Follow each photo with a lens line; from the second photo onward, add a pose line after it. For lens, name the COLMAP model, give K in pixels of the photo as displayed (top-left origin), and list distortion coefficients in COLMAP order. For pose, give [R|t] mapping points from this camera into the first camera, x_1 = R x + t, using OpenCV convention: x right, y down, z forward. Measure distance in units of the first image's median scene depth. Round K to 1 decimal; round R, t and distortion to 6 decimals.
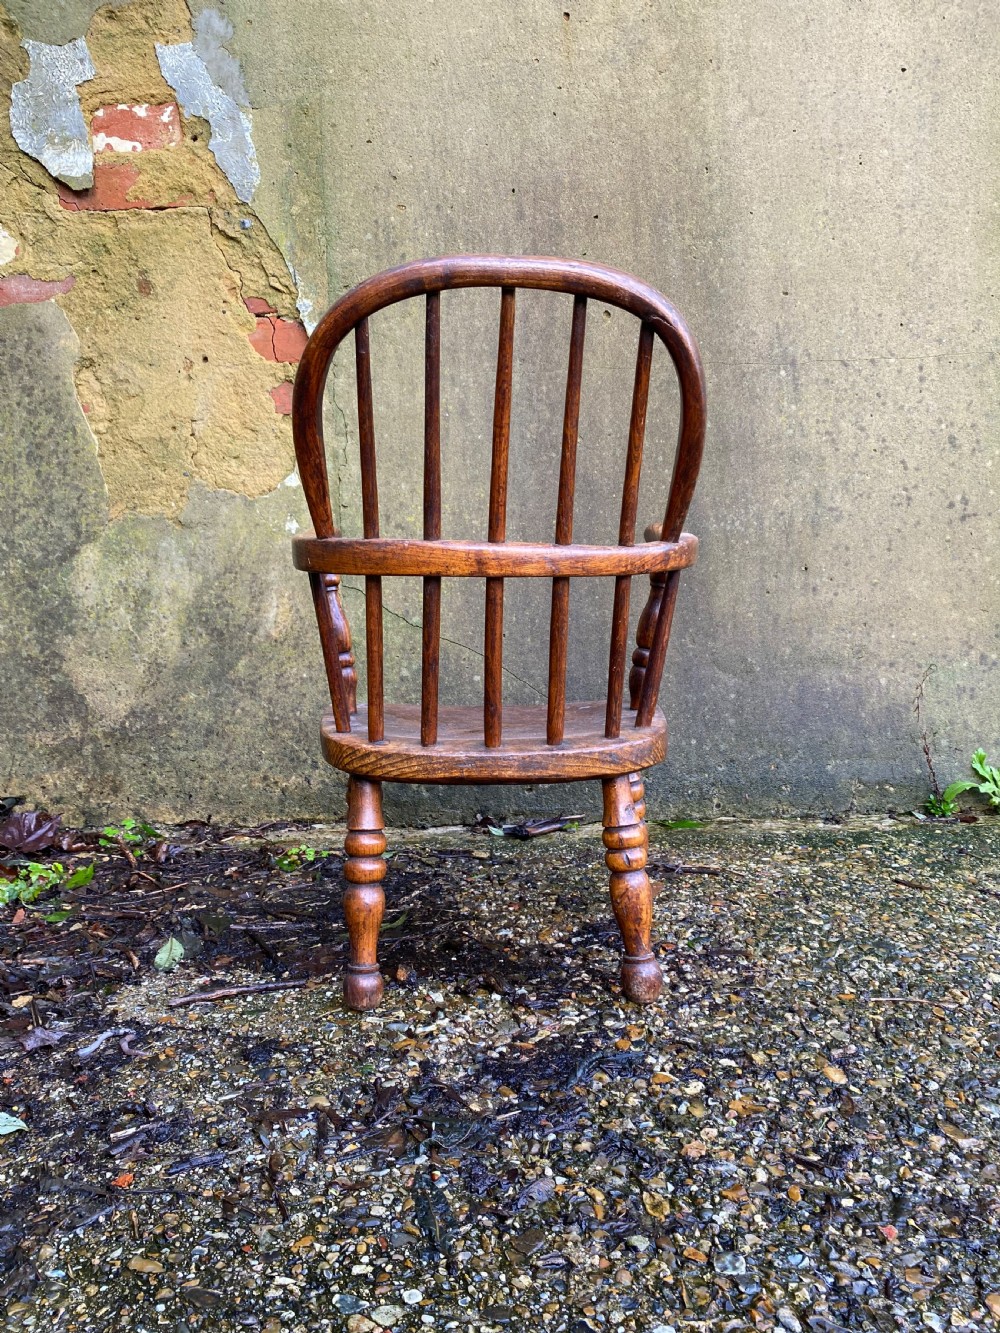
lens RADIAL K [[1021.3, 0, 490.4], [0, 1021.3, 665.5], [0, 0, 1]] dist [0.016159, -0.009131]
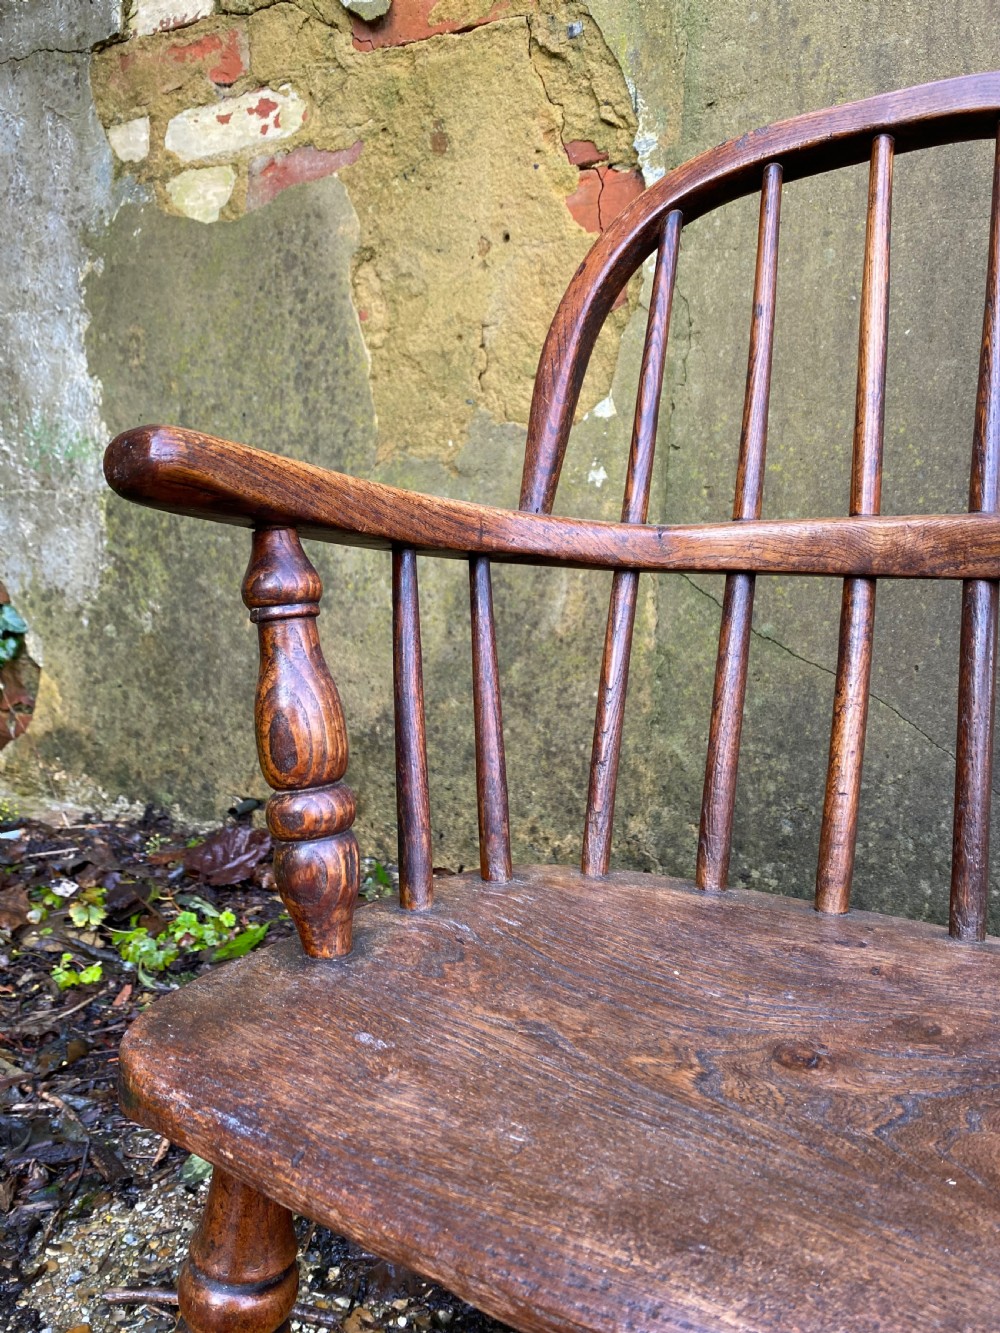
lens RADIAL K [[1021.3, 0, 494.9], [0, 1021.3, 656.6], [0, 0, 1]] dist [0.016159, -0.009131]
pose [[0.892000, 0.103674, -0.439987, 0.078123], [-0.092169, 0.994610, 0.047503, -0.057939], [0.442540, -0.001820, 0.896747, 0.487665]]
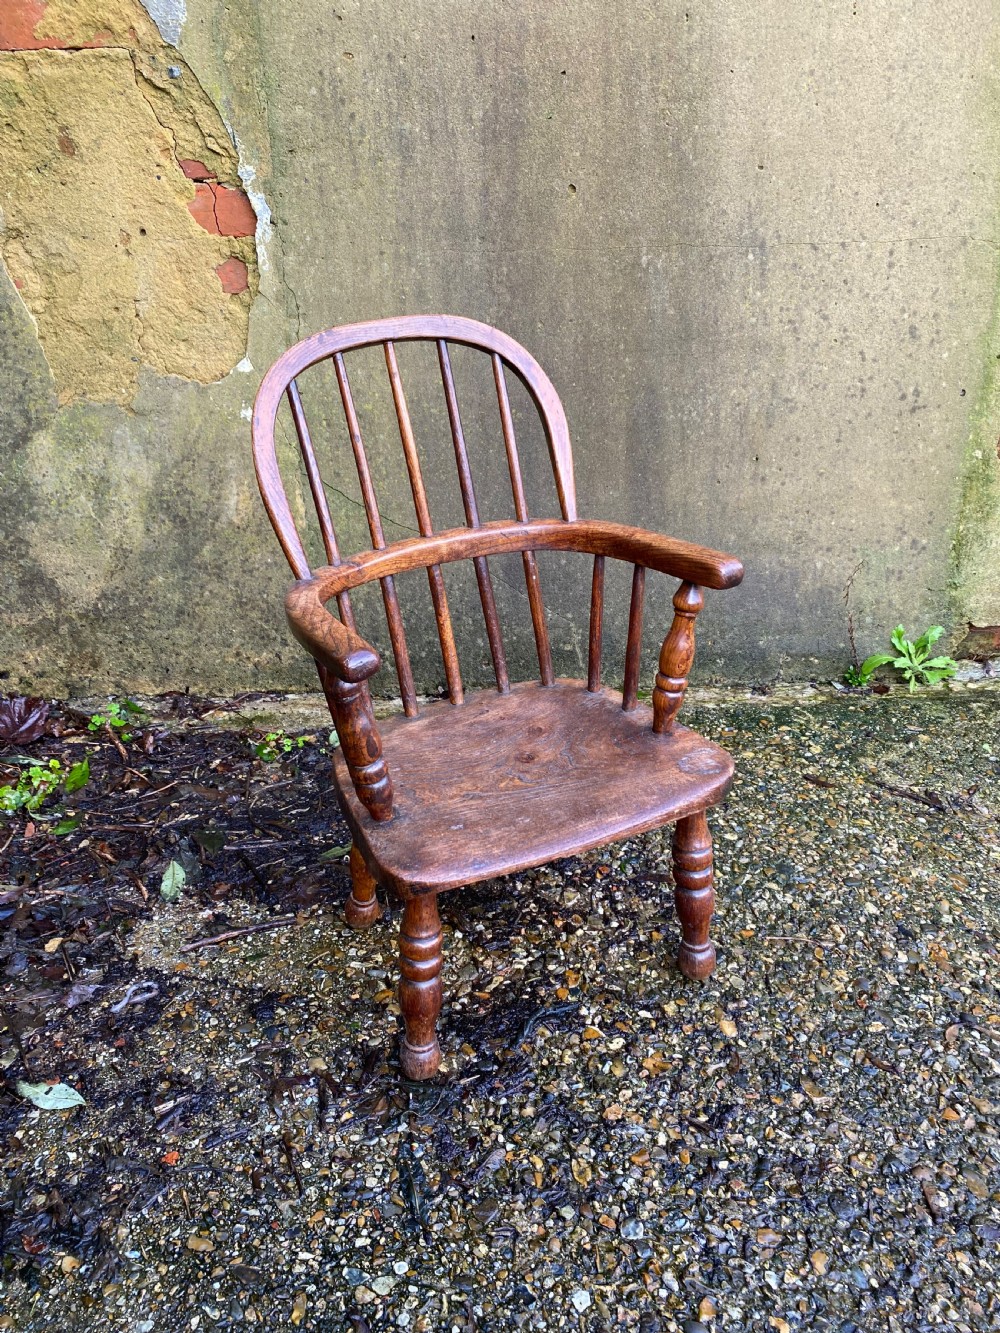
lens RADIAL K [[1021.3, 0, 497.5], [0, 1021.3, 655.5], [0, 0, 1]] dist [0.016159, -0.009131]
pose [[0.998711, -0.005317, 0.050488, -0.006159], [-0.010295, 0.952625, 0.303973, -0.297012], [-0.049712, -0.304101, 0.951342, -0.032489]]
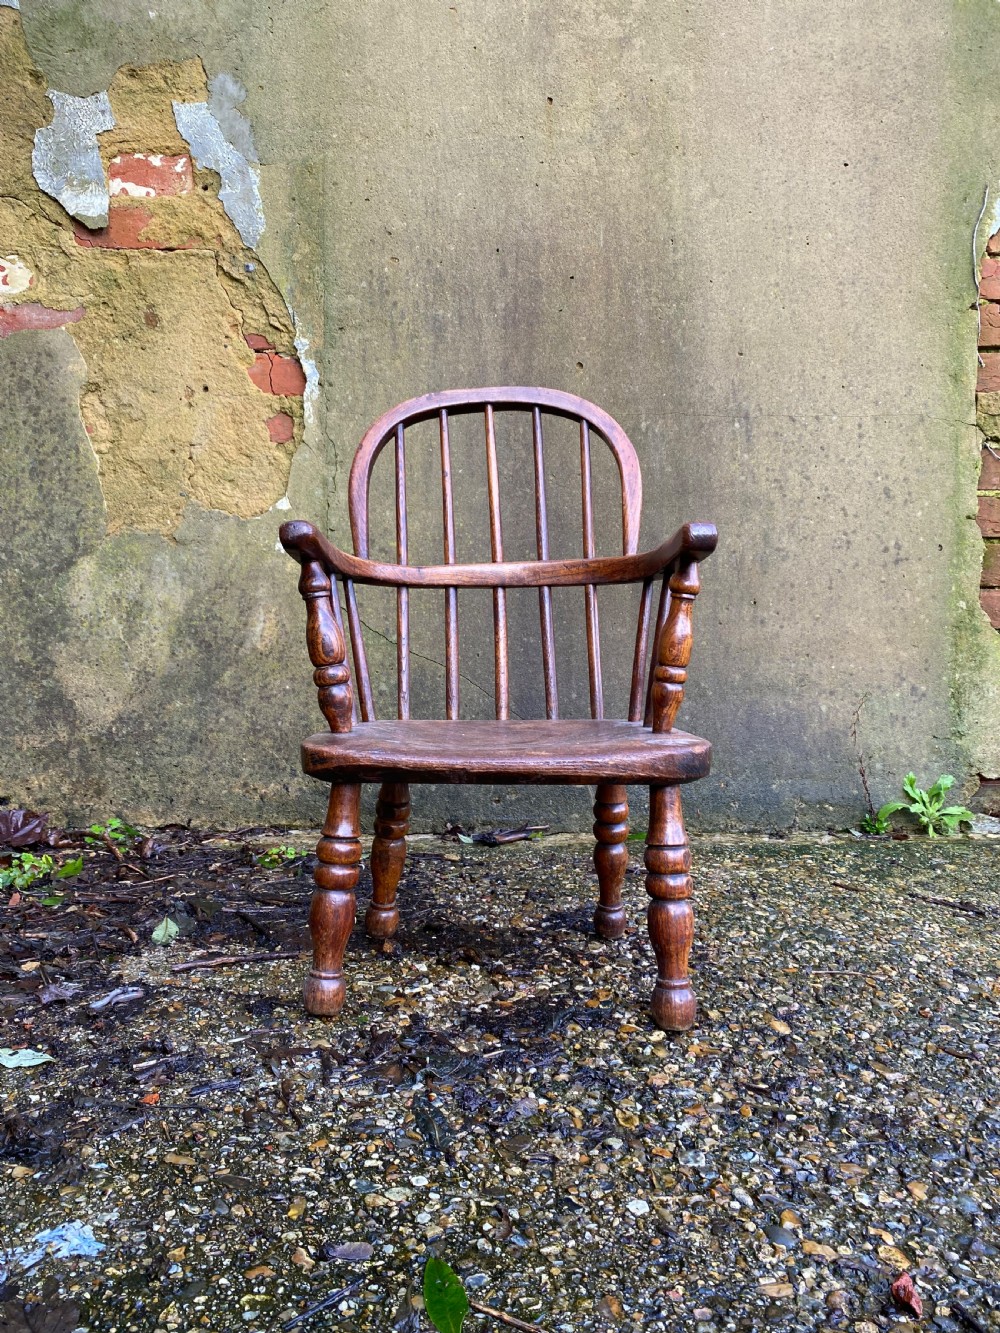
lens RADIAL K [[1021.3, 0, 497.1], [0, 1021.3, 657.2], [0, 0, 1]] dist [0.016159, -0.009131]
pose [[0.997933, 0.030345, 0.056650, -0.036596], [-0.027001, 0.997899, -0.058887, 0.048358], [-0.058318, 0.057235, 0.996656, -0.092078]]
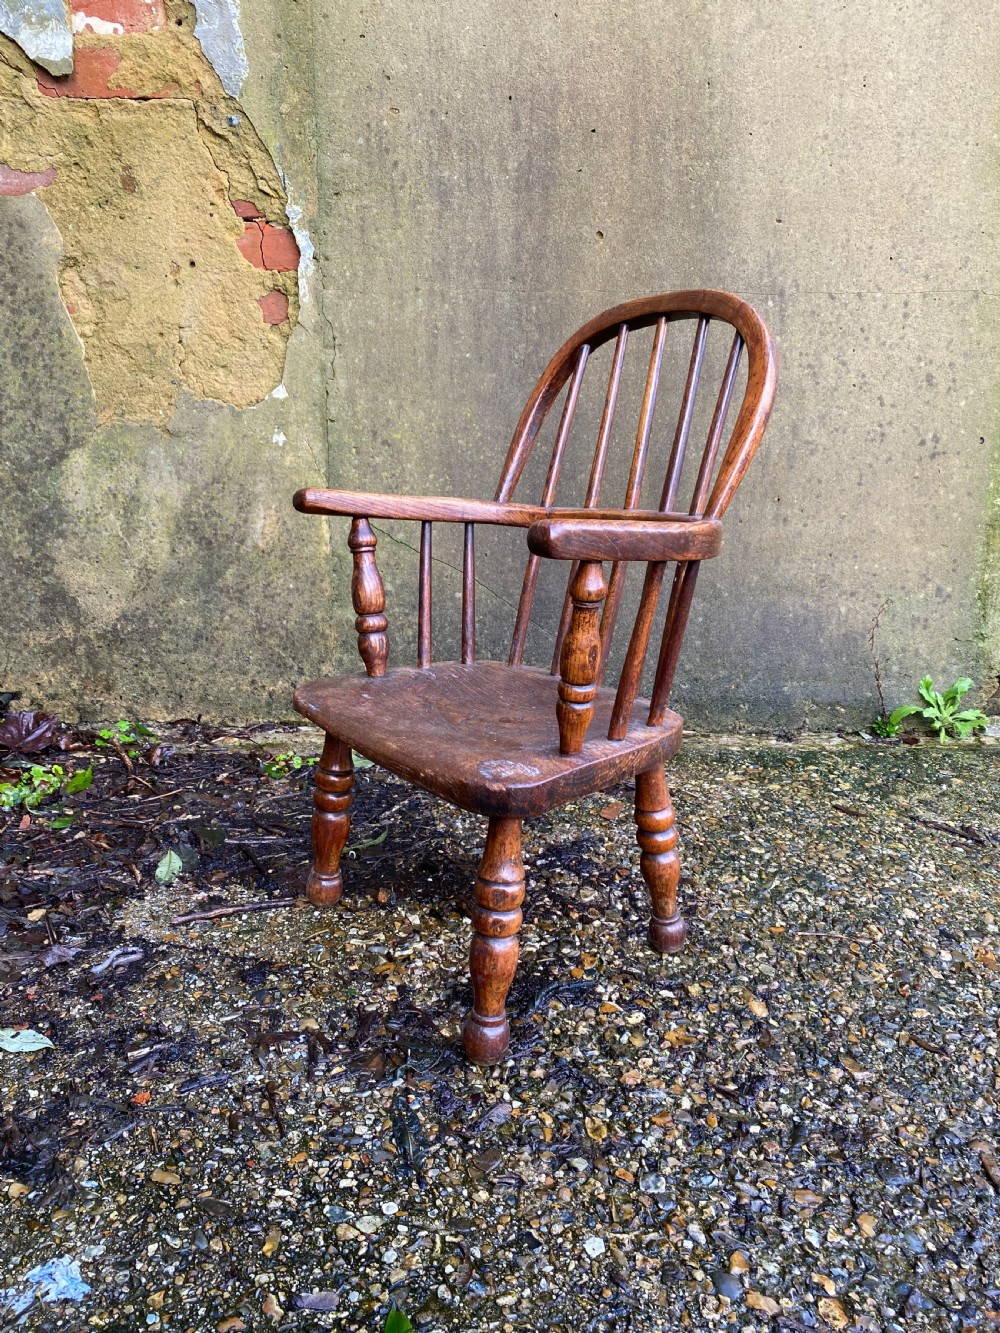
lens RADIAL K [[1021.3, 0, 500.2], [0, 1021.3, 654.1], [0, 0, 1]] dist [0.016159, -0.009131]
pose [[0.998969, 0.031549, 0.032639, -0.003110], [-0.035898, 0.989127, 0.142618, -0.106421], [-0.027785, -0.143643, 0.989239, -0.054294]]
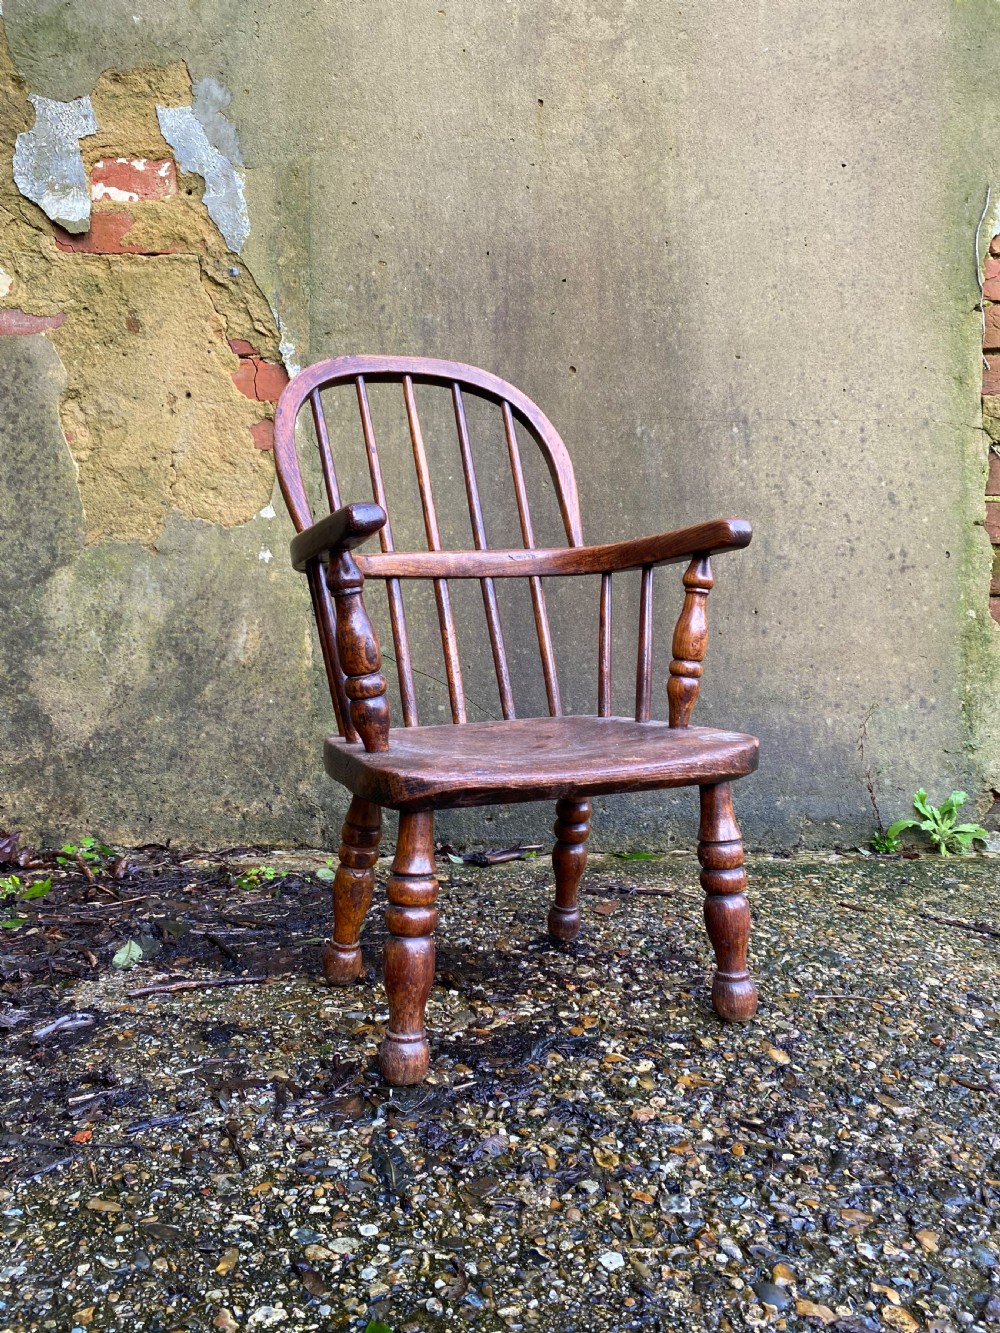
lens RADIAL K [[1021.3, 0, 500.9], [0, 1021.3, 651.1], [0, 0, 1]] dist [0.016159, -0.009131]
pose [[0.998456, 0.028145, 0.047886, -0.004802], [-0.023692, 0.995556, -0.091143, 0.065309], [-0.050239, 0.089868, 0.994686, -0.040288]]
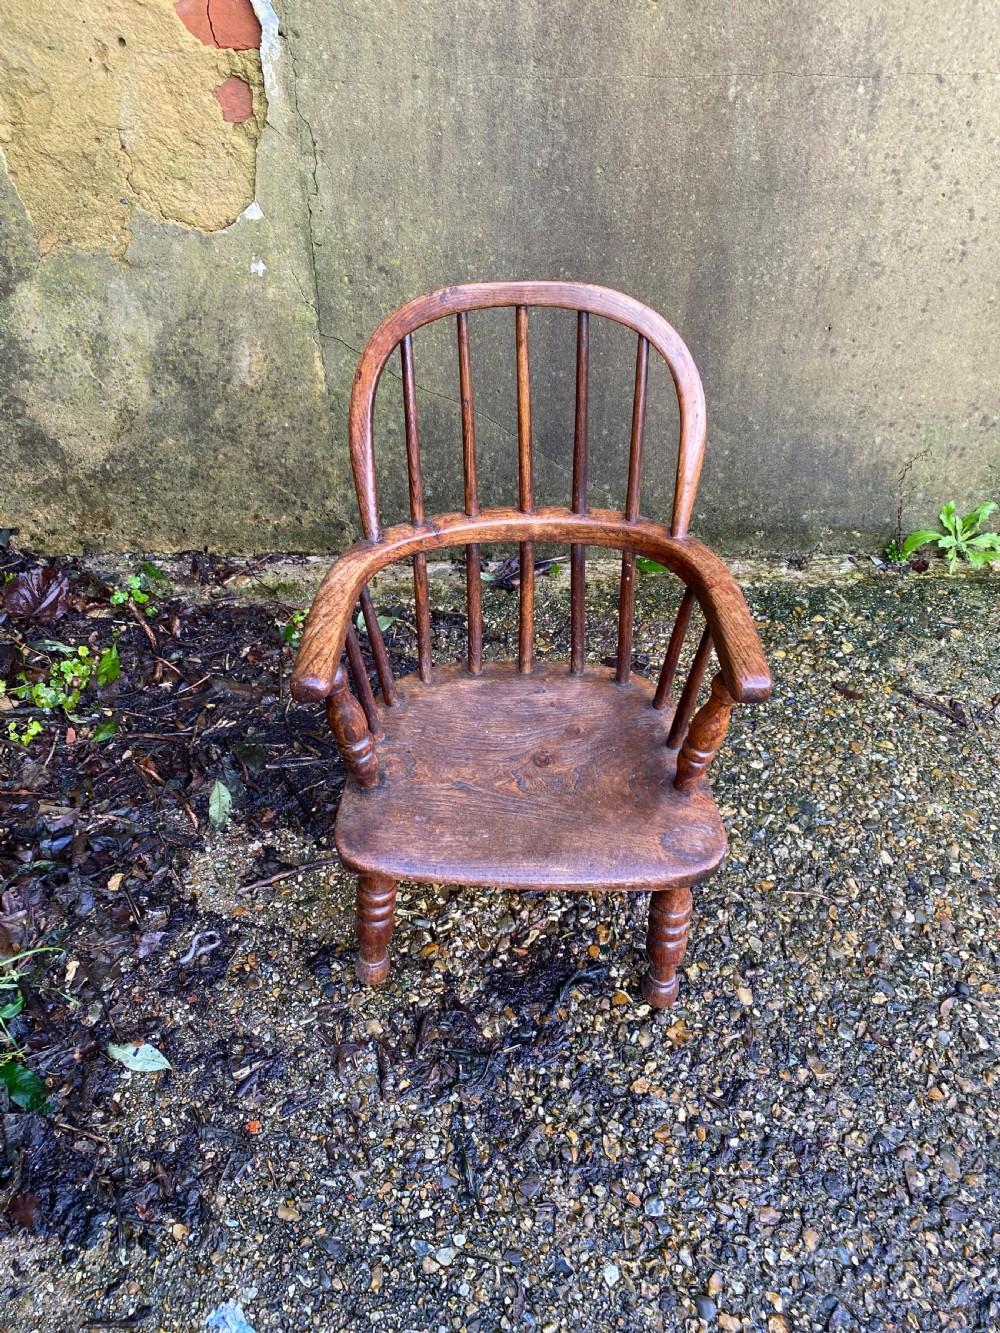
lens RADIAL K [[1021.3, 0, 489.3], [0, 1021.3, 667.9], [0, 0, 1]] dist [0.016159, -0.009131]
pose [[0.998429, 0.005194, 0.055784, -0.063337], [-0.038492, 0.787078, 0.615652, -0.562176], [-0.040709, -0.616832, 0.786041, 0.141016]]
